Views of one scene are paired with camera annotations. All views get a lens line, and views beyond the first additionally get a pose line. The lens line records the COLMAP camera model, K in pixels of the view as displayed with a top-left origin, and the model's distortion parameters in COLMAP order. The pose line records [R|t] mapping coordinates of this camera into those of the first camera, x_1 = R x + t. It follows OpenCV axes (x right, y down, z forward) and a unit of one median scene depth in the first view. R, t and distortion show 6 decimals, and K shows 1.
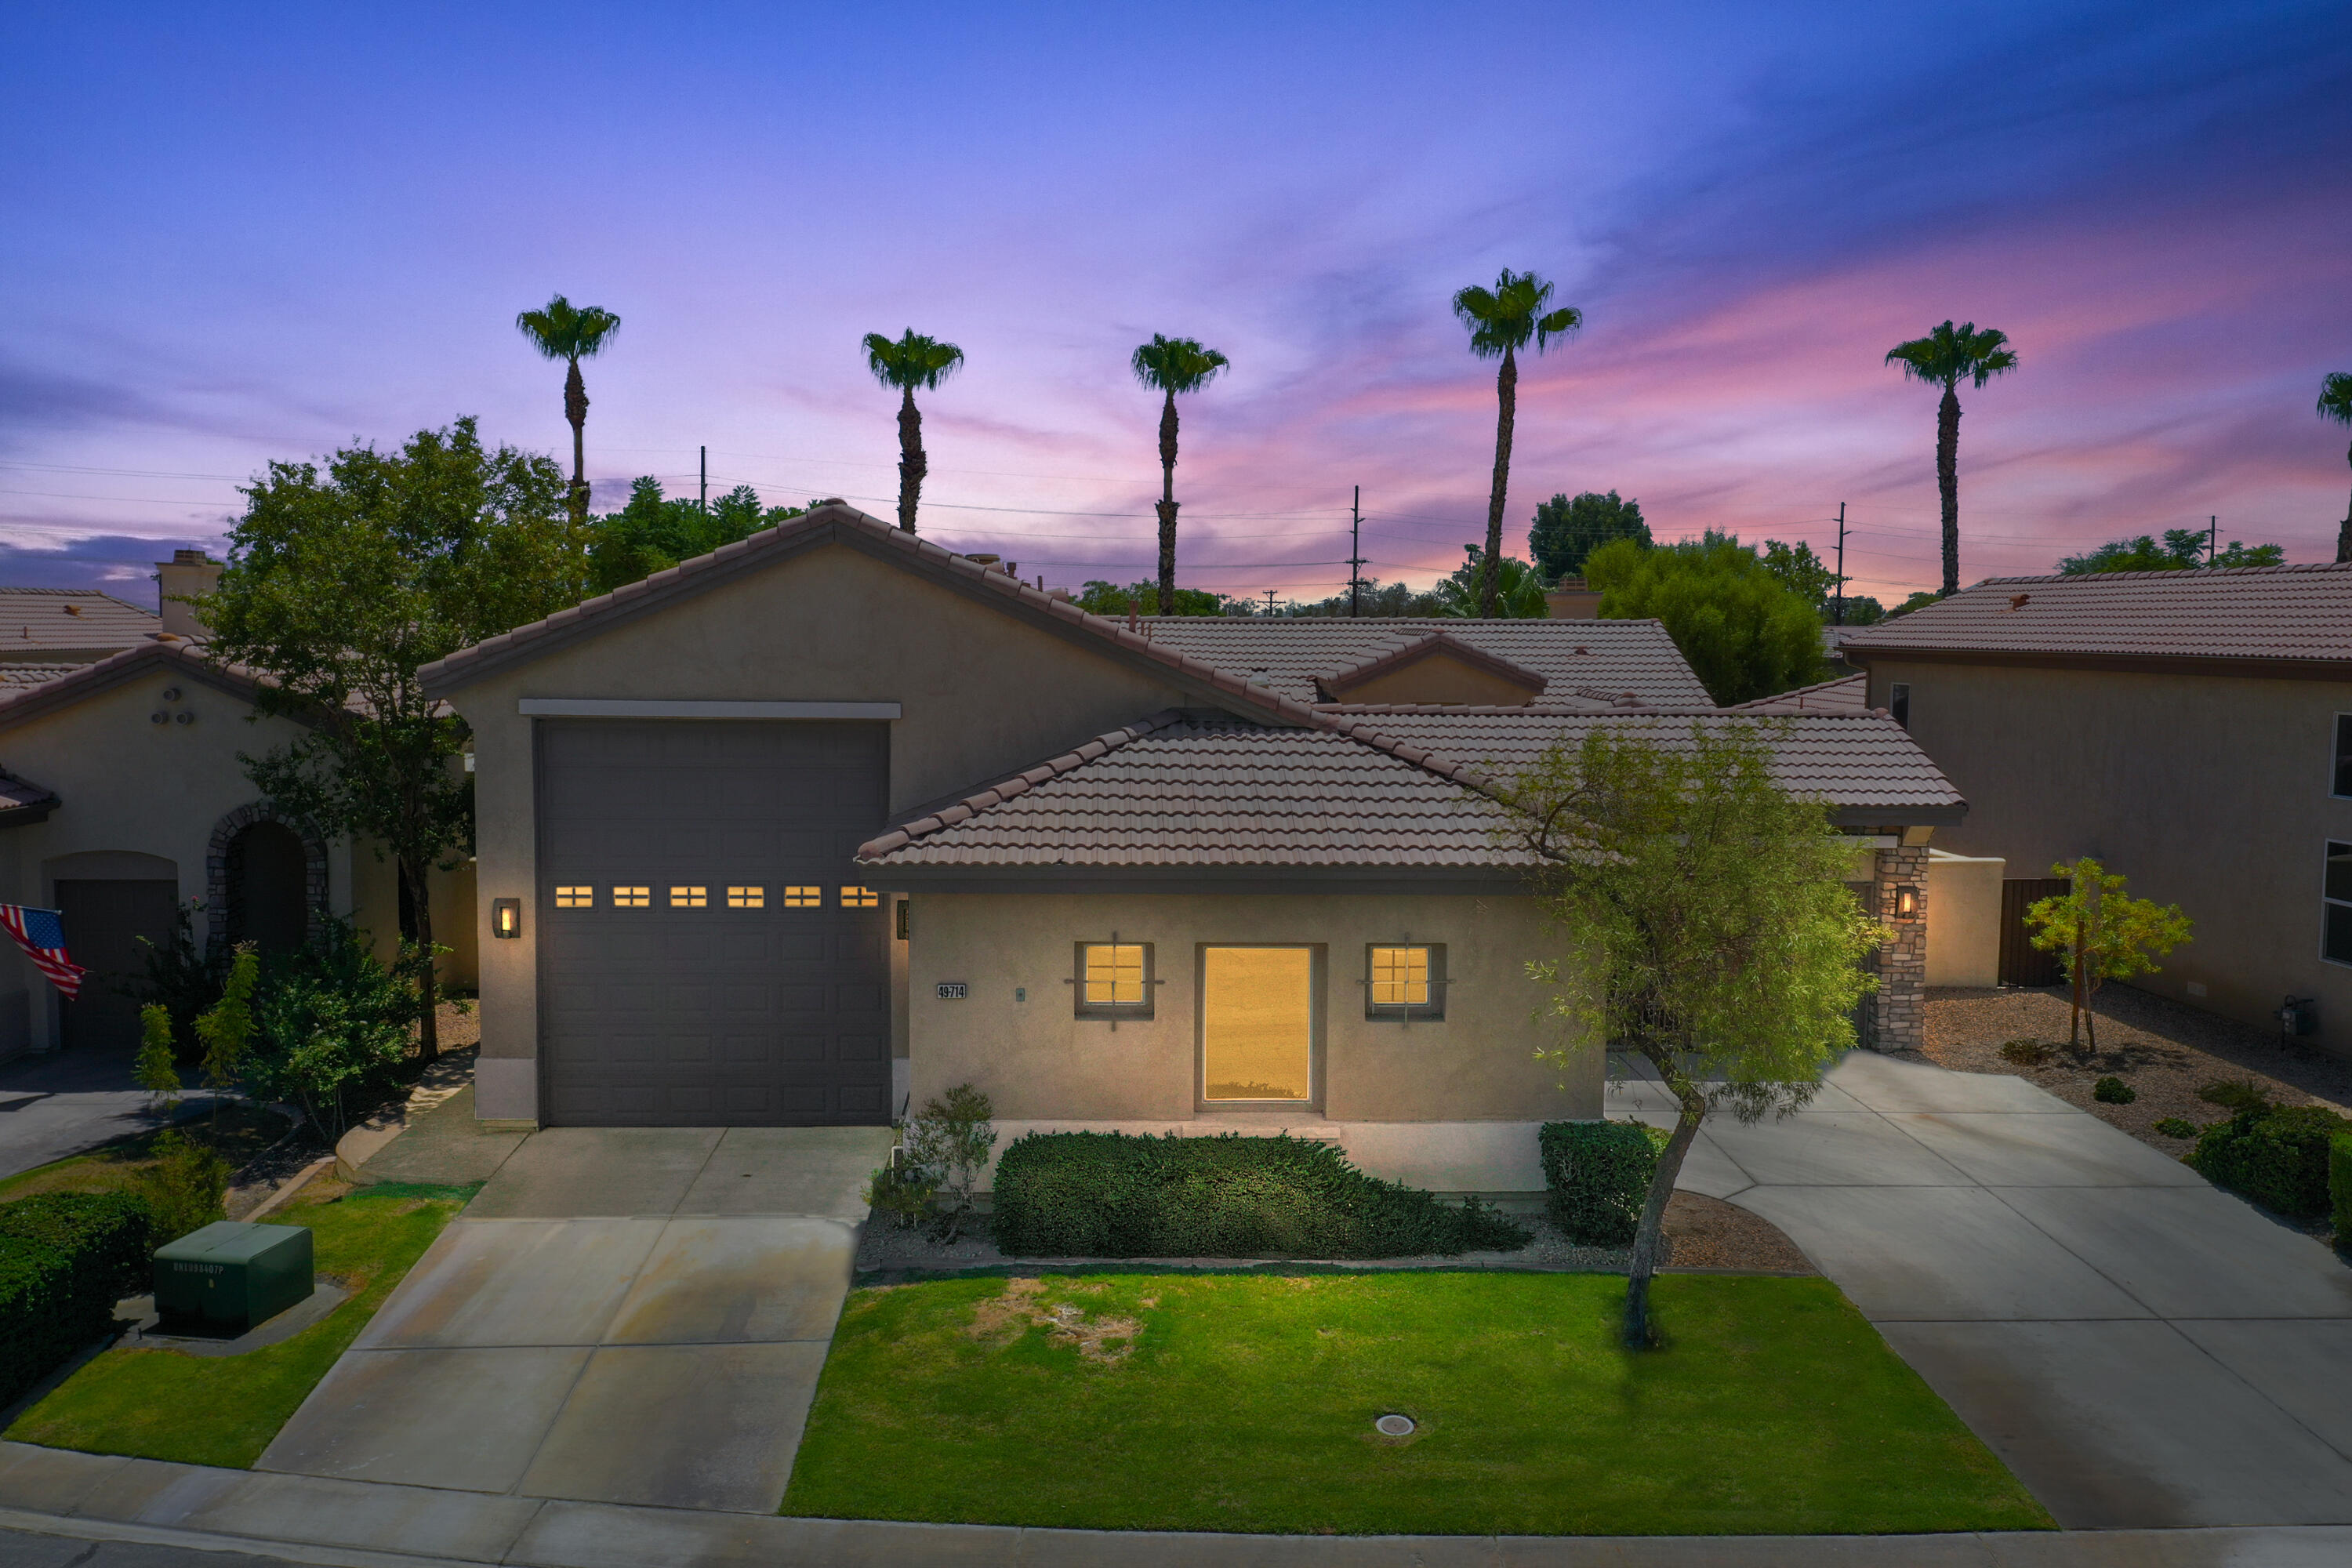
lens RADIAL K [[1849.9, 0, 1187.2], [0, 1849.9, 777.9], [0, 0, 1]] dist [0.011385, 0.002569]
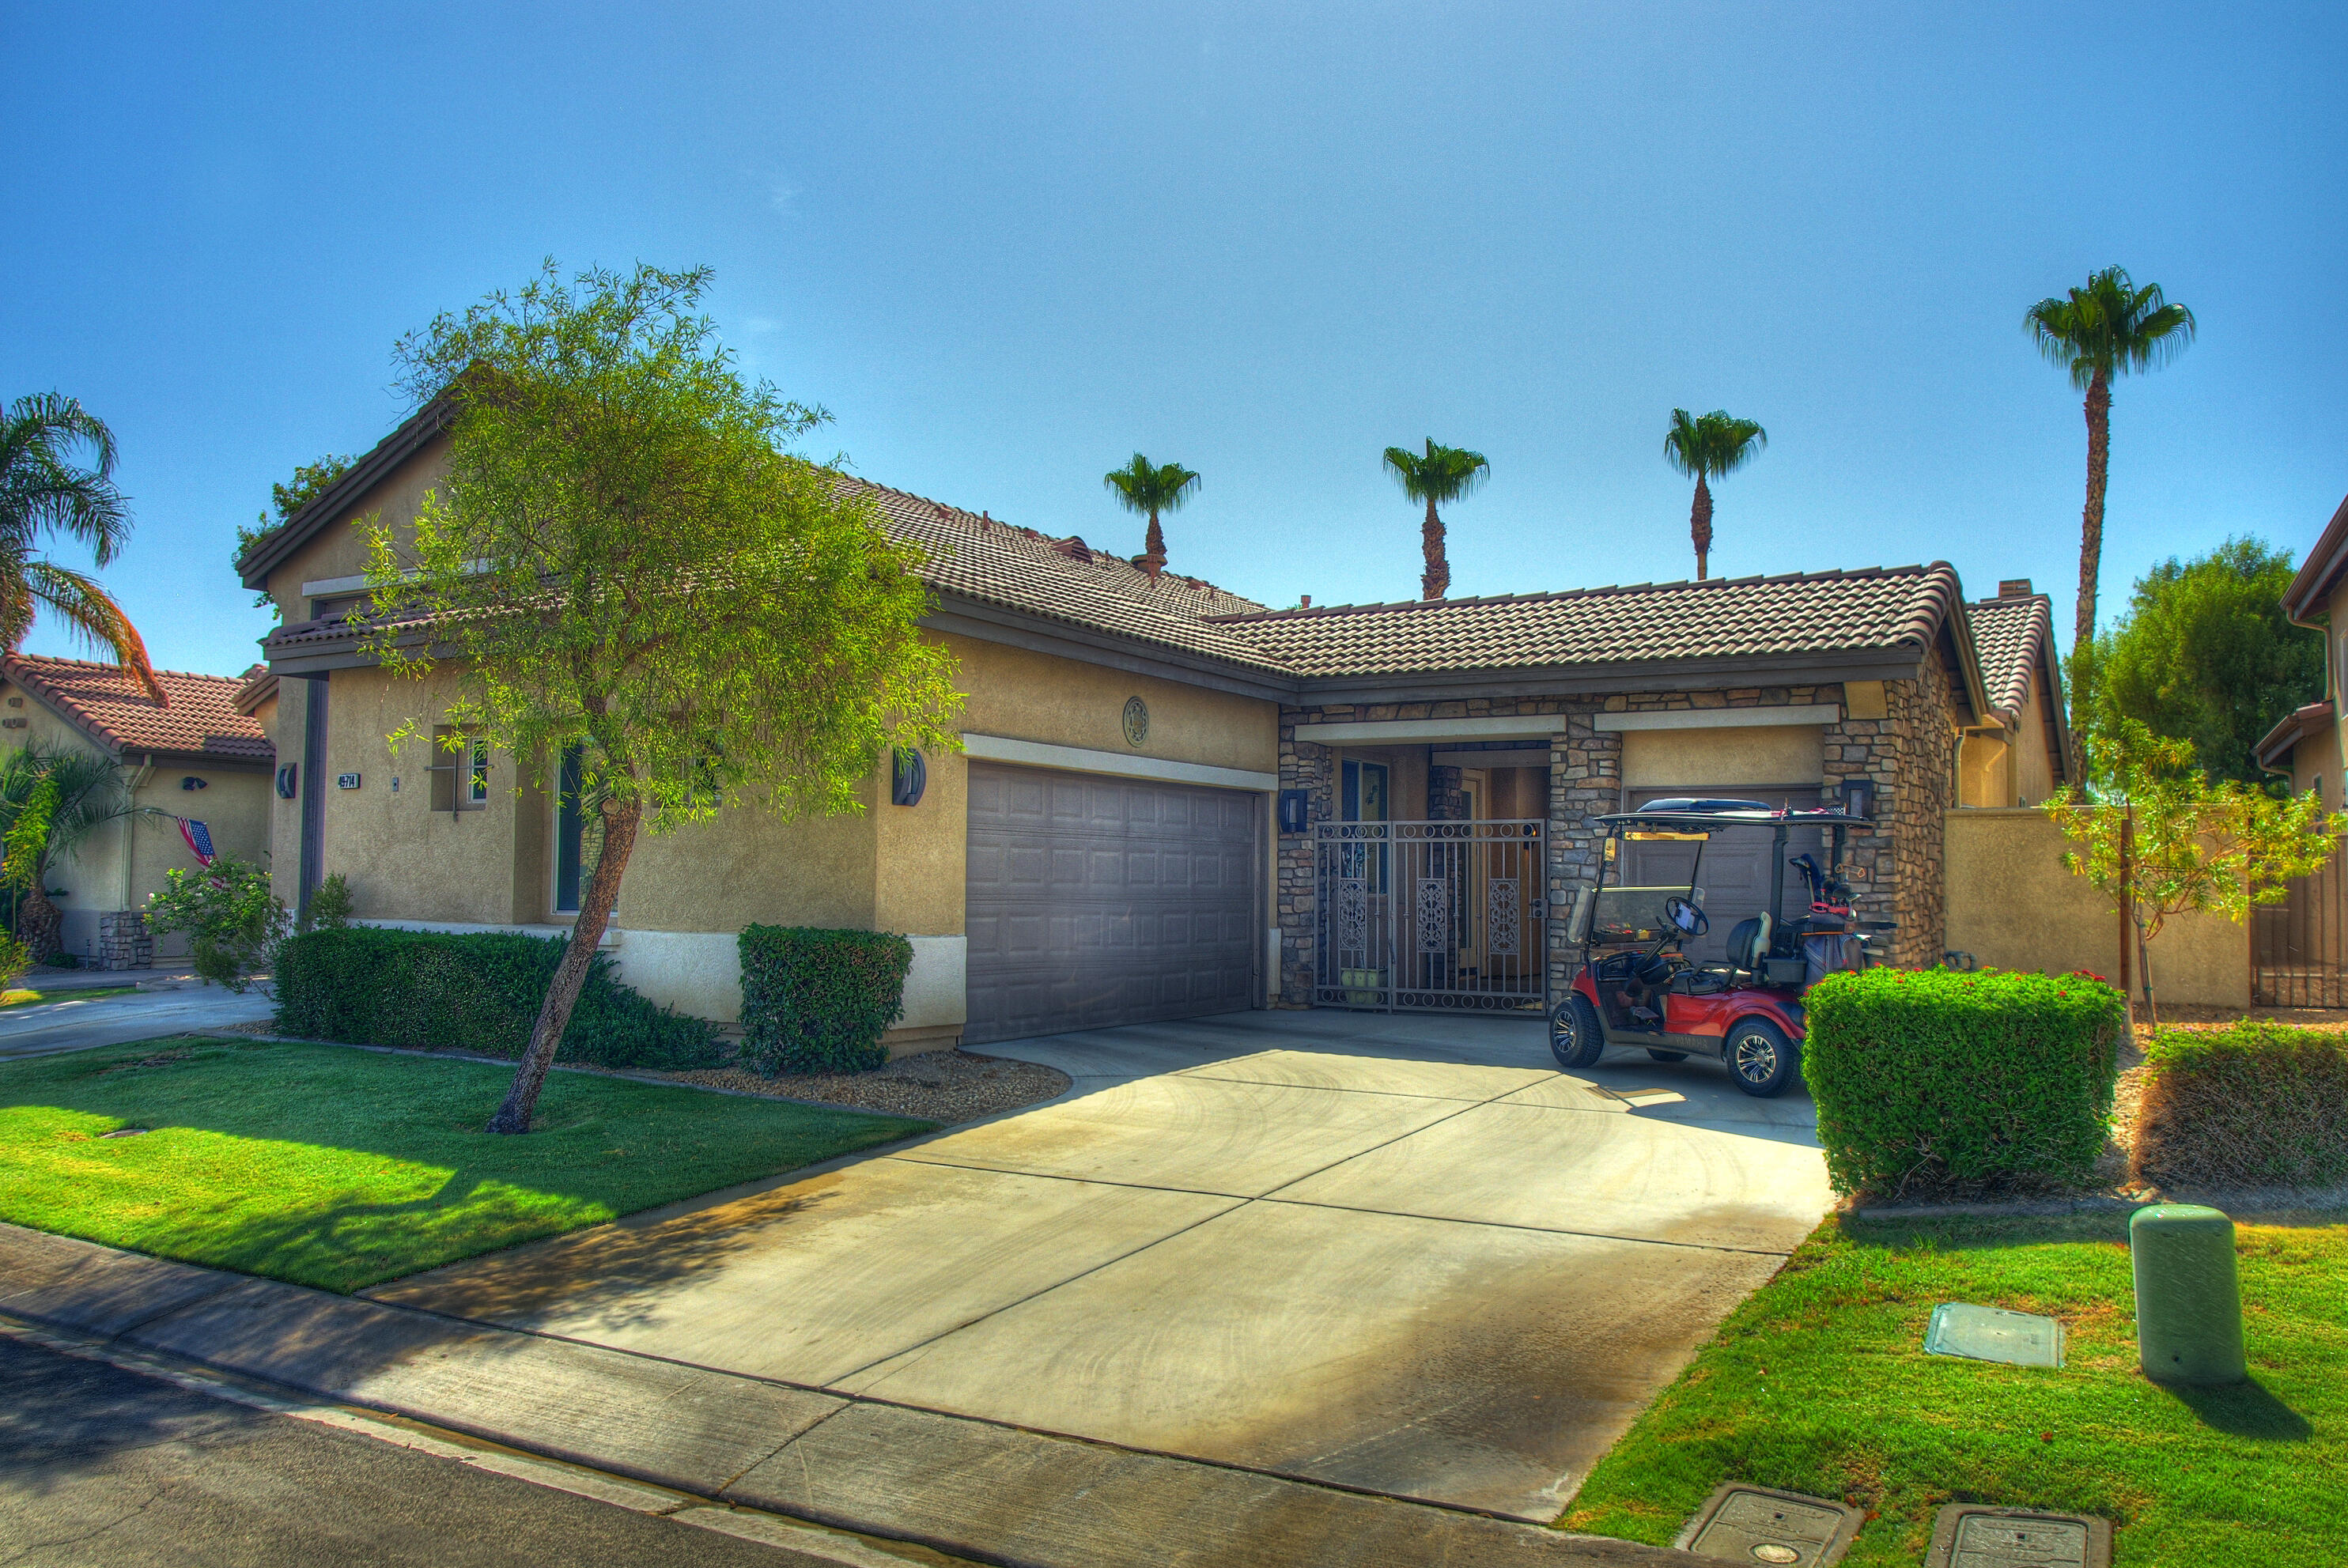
lens RADIAL K [[1788.5, 0, 1173.1], [0, 1788.5, 783.8], [0, 0, 1]] dist [-0.046468, -0.000606]
pose [[0.835407, -0.033293, -0.548623, 0.547540], [-0.049274, 0.989608, -0.135086, 0.162786], [0.547419, 0.139885, 0.825085, 0.349663]]
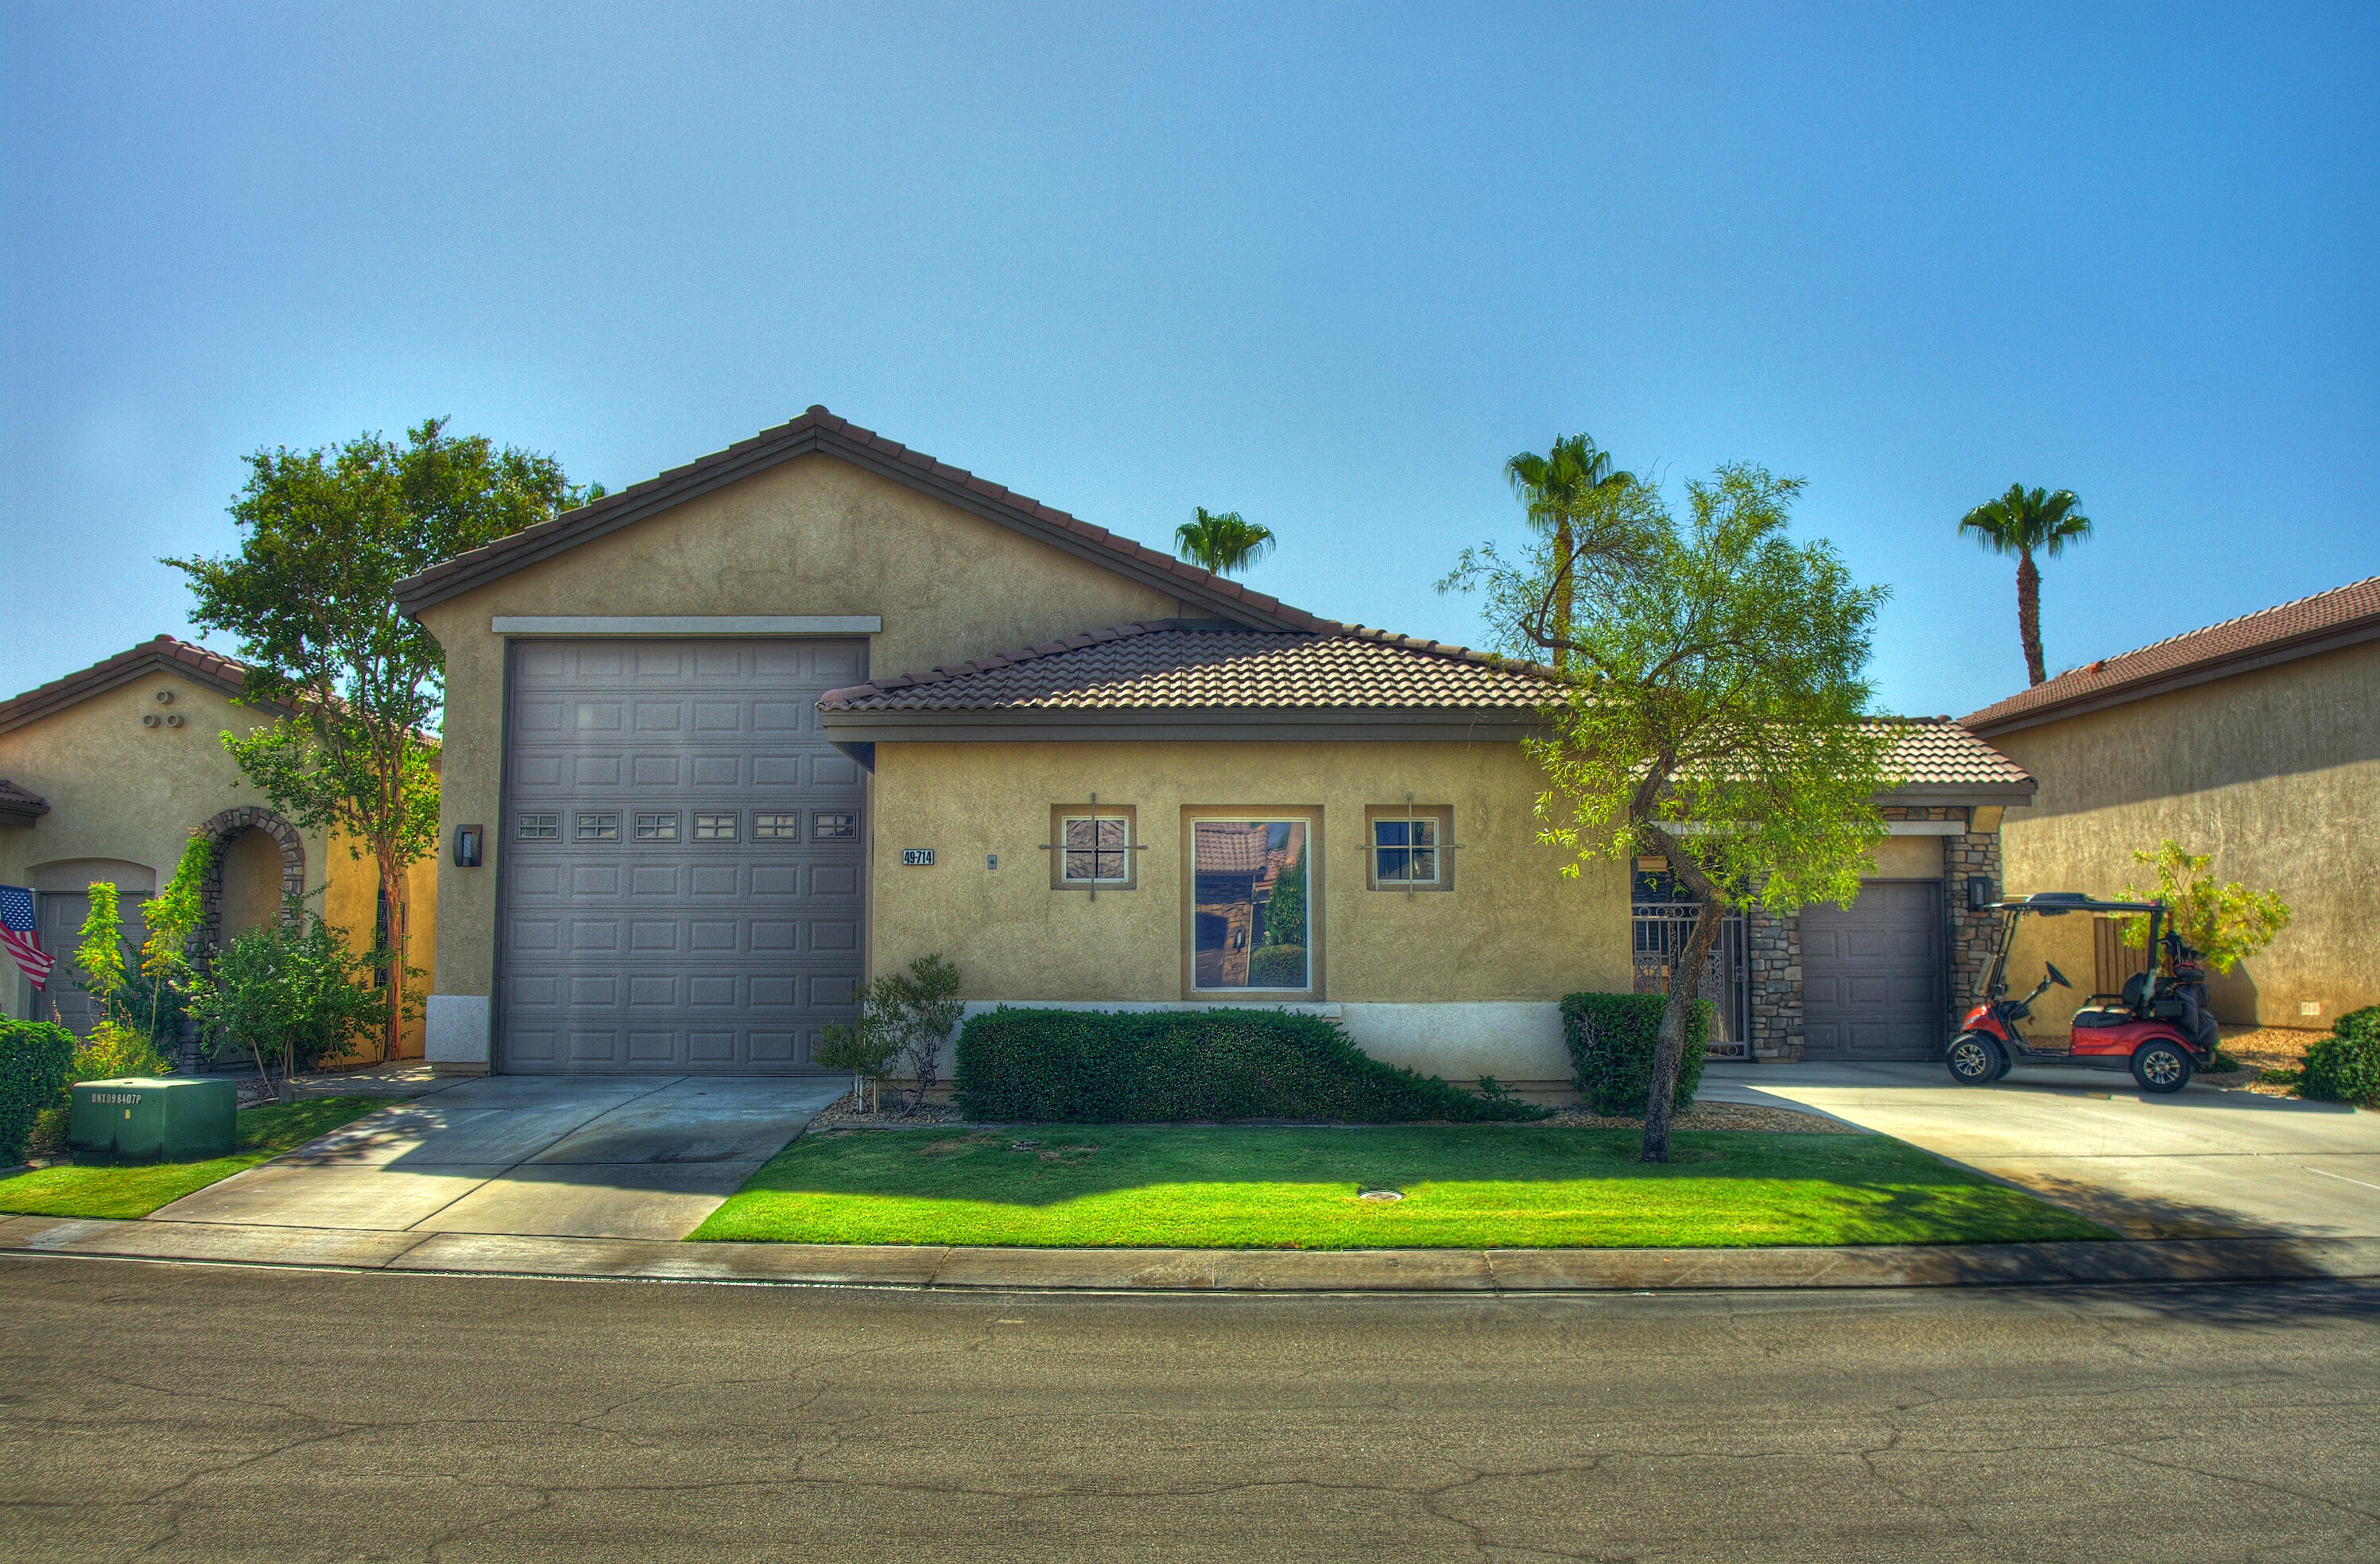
lens RADIAL K [[1975.1, 0, 1180.8], [0, 1975.1, 784.7], [0, 0, 1]] dist [-0.056652, 0.010096]
pose [[0.999013, -0.013956, -0.042175, 0.034455], [0.006227, 0.983992, -0.178105, 0.189888], [0.043985, 0.177666, 0.983107, 0.017964]]
